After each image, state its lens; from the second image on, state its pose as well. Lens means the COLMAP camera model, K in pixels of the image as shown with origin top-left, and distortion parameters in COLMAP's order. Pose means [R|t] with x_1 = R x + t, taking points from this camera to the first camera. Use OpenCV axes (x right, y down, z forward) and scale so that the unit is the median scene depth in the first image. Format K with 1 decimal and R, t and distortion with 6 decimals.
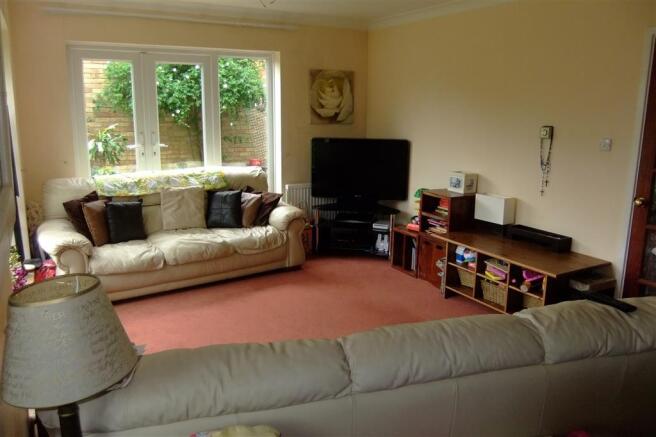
lens RADIAL K [[553.3, 0, 328.0], [0, 553.3, 218.5], [0, 0, 1]] dist [-0.001634, -0.002058]
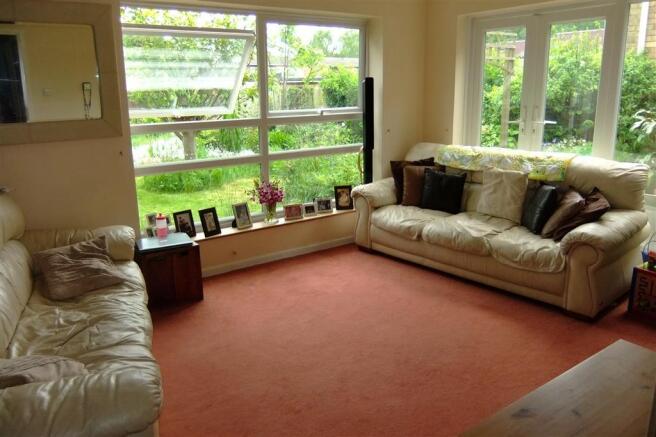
lens RADIAL K [[553.3, 0, 328.0], [0, 553.3, 218.5], [0, 0, 1]] dist [-0.001634, -0.002058]
pose [[0.063789, 0.225942, -0.972050, 0.584564], [-0.191694, 0.958670, 0.210252, -0.113725], [0.979380, 0.172924, 0.104464, 0.657666]]
